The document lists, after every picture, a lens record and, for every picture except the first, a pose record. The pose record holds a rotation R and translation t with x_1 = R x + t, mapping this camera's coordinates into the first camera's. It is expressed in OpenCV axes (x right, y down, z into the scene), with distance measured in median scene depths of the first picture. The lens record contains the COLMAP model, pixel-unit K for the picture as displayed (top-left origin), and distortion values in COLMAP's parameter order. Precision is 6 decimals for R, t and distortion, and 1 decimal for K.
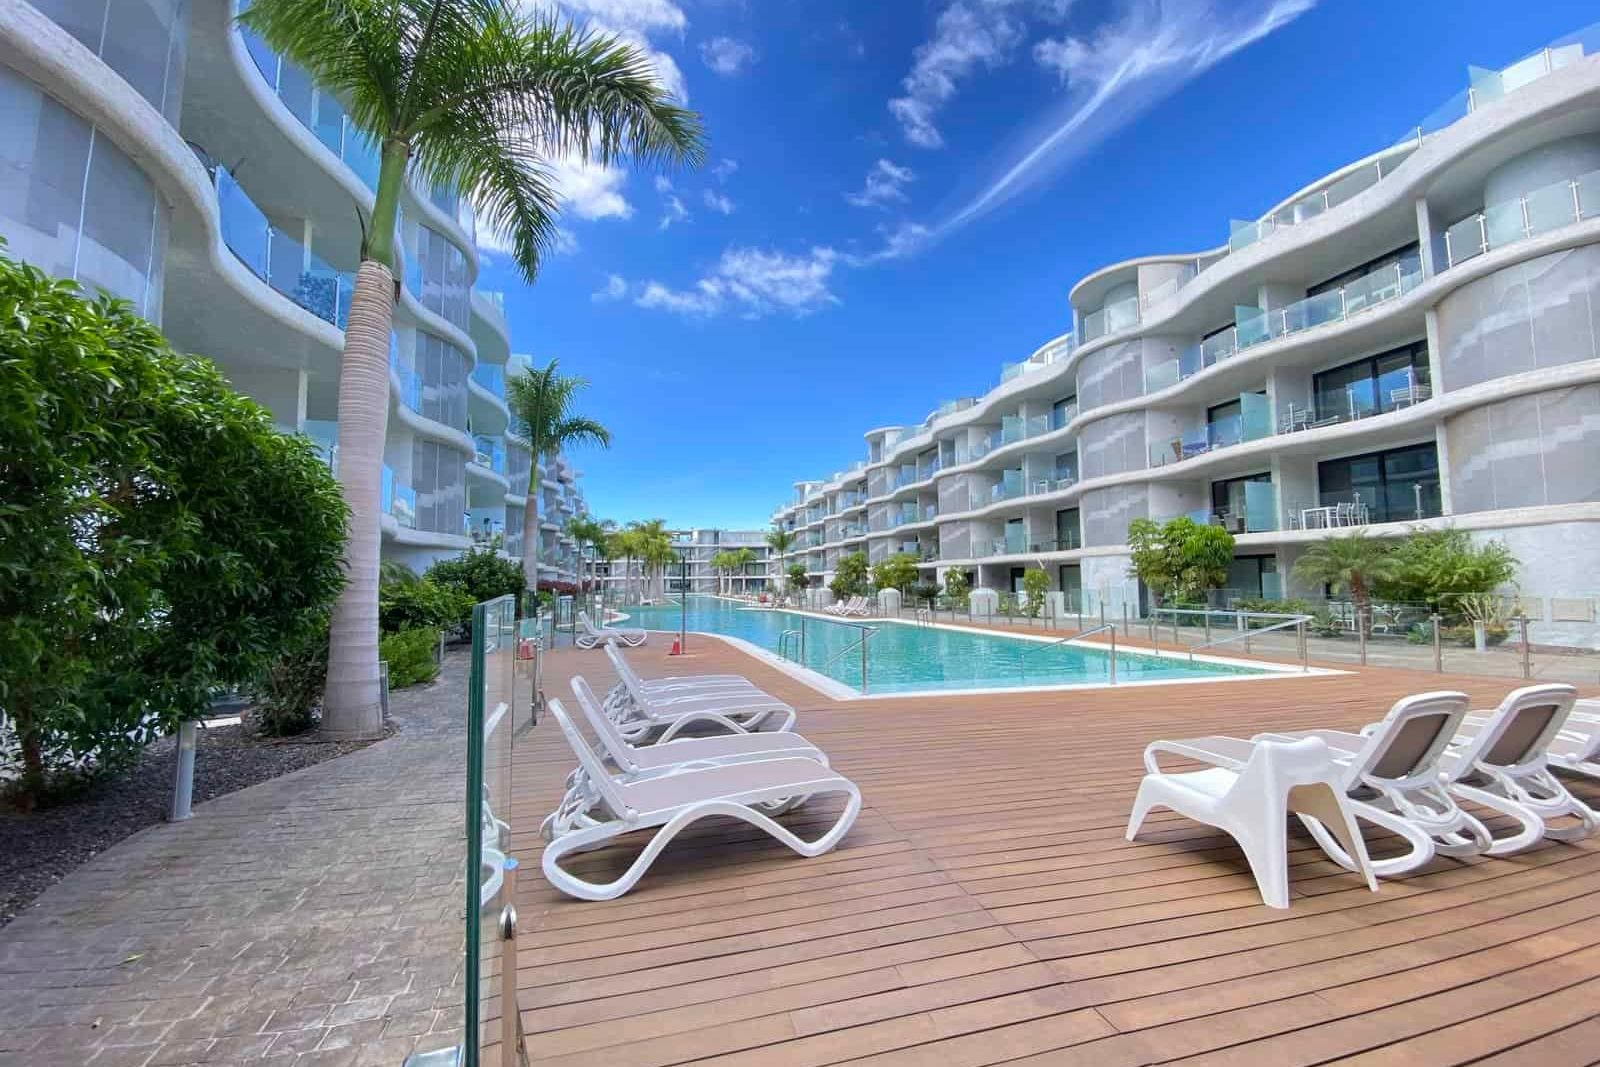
lens RADIAL K [[652.5, 0, 798.6], [0, 652.5, 546.4], [0, 0, 1]] dist [0.019404, -0.018937]
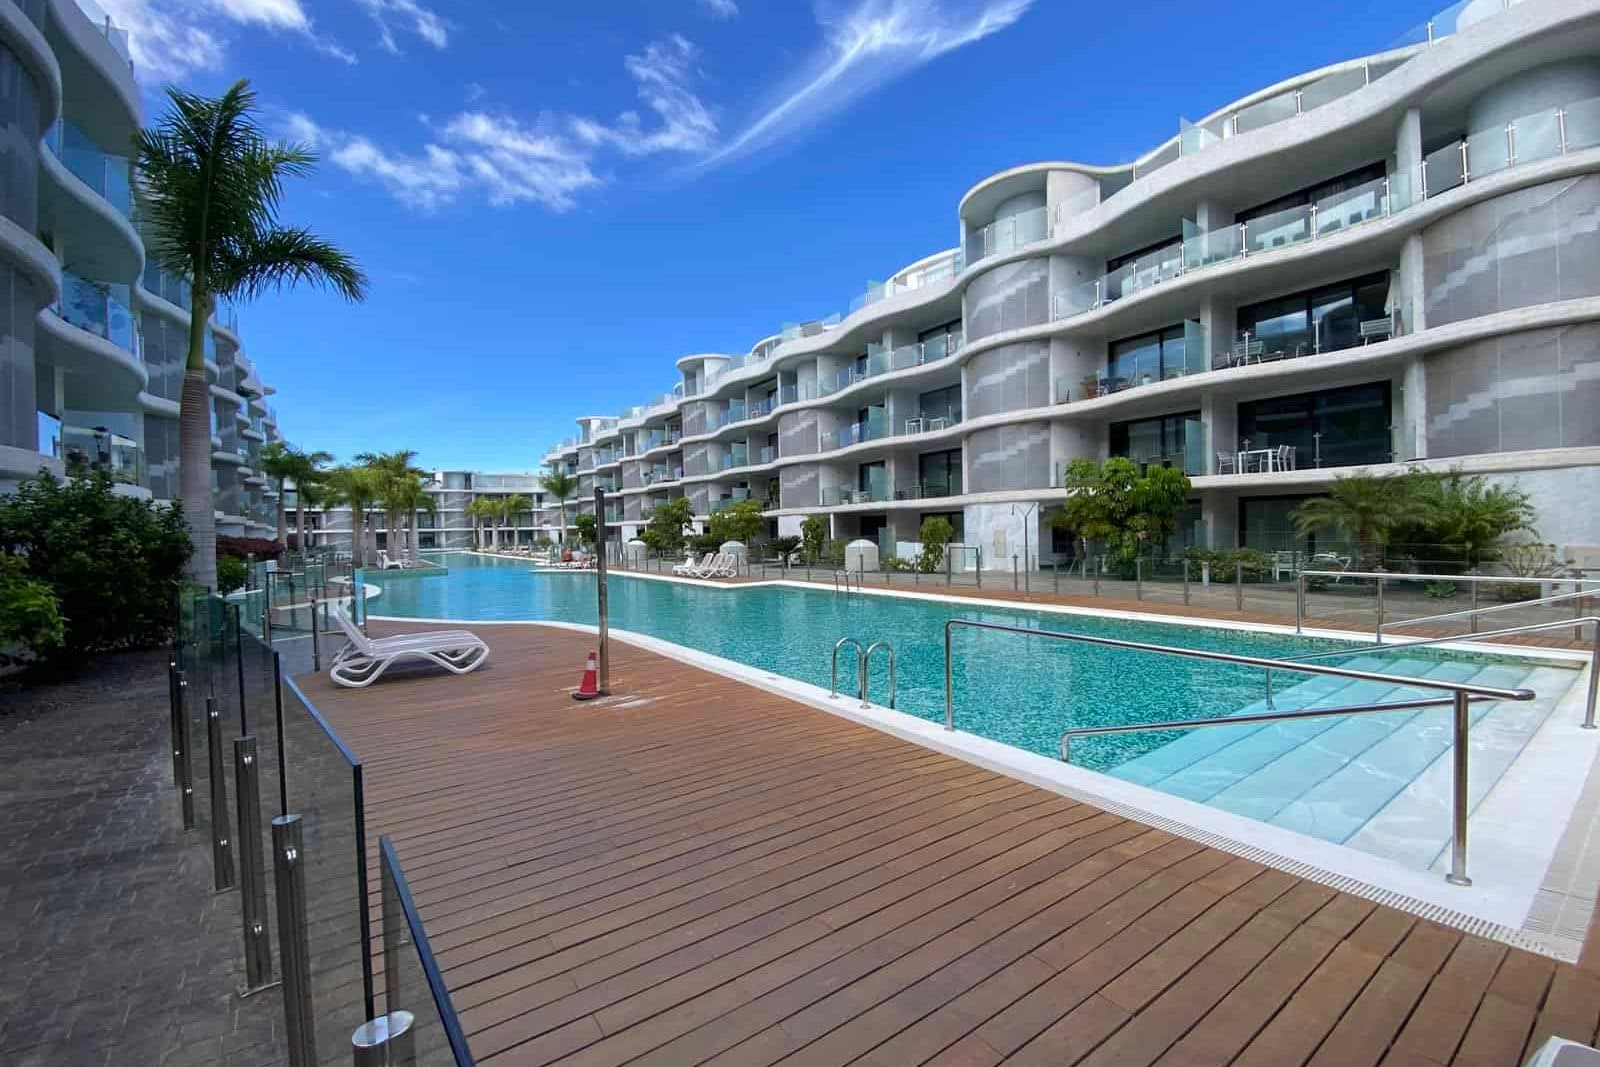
lens RADIAL K [[652.5, 0, 798.6], [0, 652.5, 546.4], [0, 0, 1]] dist [0.019404, -0.018937]
pose [[0.936841, -0.017646, 0.349309, -0.086899], [-0.009157, 0.997147, 0.074930, 0.007827], [-0.349635, -0.073396, 0.934007, 0.205158]]
